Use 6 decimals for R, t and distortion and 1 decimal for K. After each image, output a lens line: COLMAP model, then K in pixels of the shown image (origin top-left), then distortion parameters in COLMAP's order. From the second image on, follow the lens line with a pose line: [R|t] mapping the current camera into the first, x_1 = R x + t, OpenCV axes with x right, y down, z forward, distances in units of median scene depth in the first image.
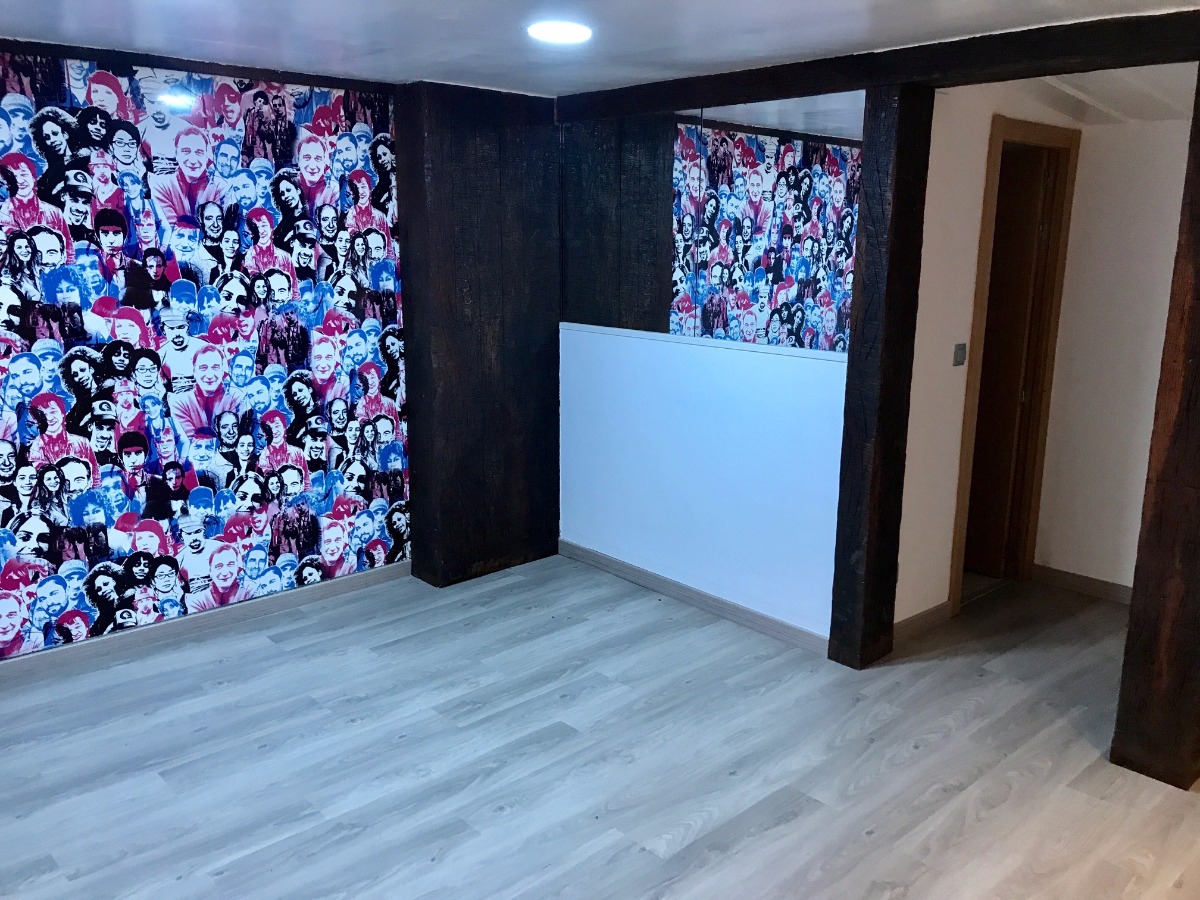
lens RADIAL K [[984.8, 0, 599.0], [0, 984.8, 434.4], [0, 0, 1]] dist [0.011250, -0.003033]
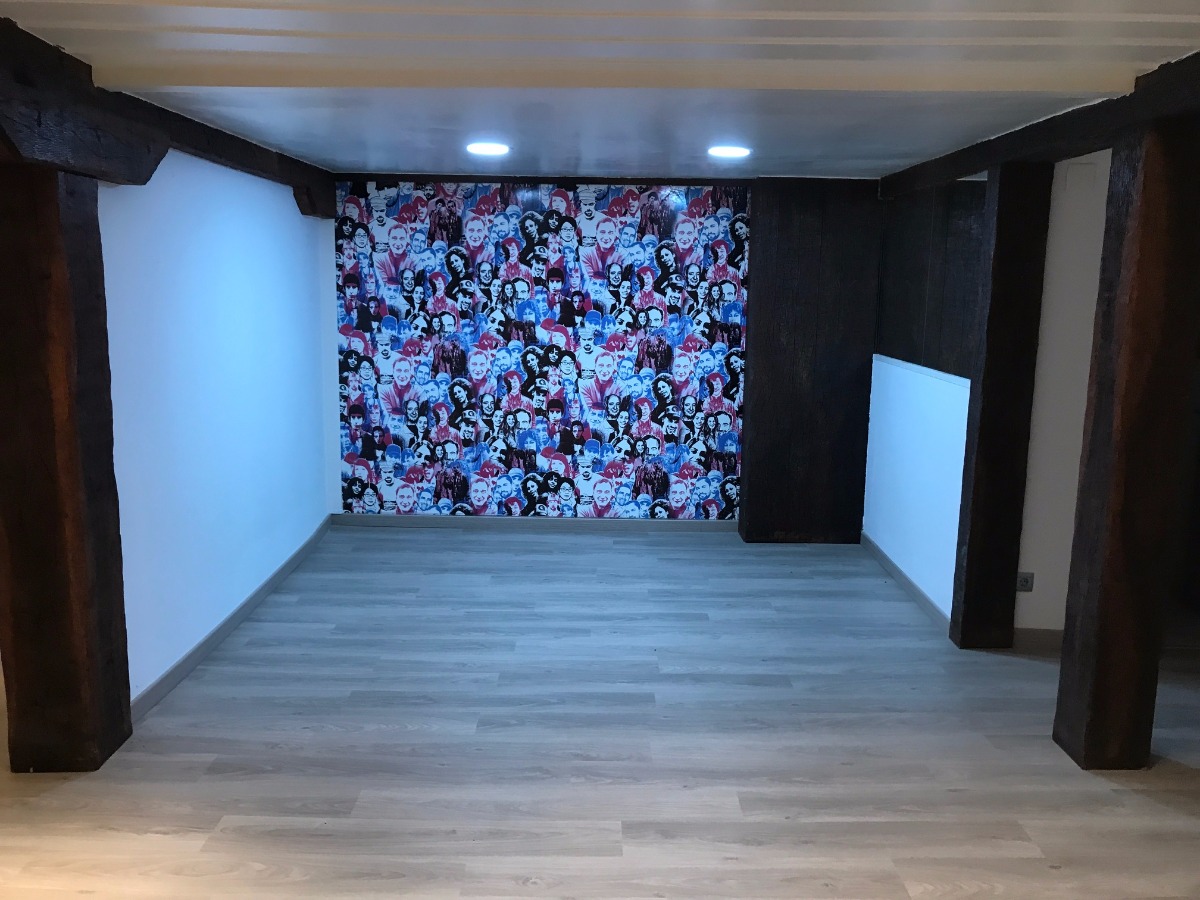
lens RADIAL K [[986.1, 0, 601.5], [0, 986.1, 443.5], [0, 0, 1]] dist [0.092247, -0.126548]
pose [[0.739996, 0.114984, -0.662710, 0.681288], [-0.144854, 0.989403, 0.009920, 0.042519], [0.656828, 0.088655, 0.748810, -0.194976]]
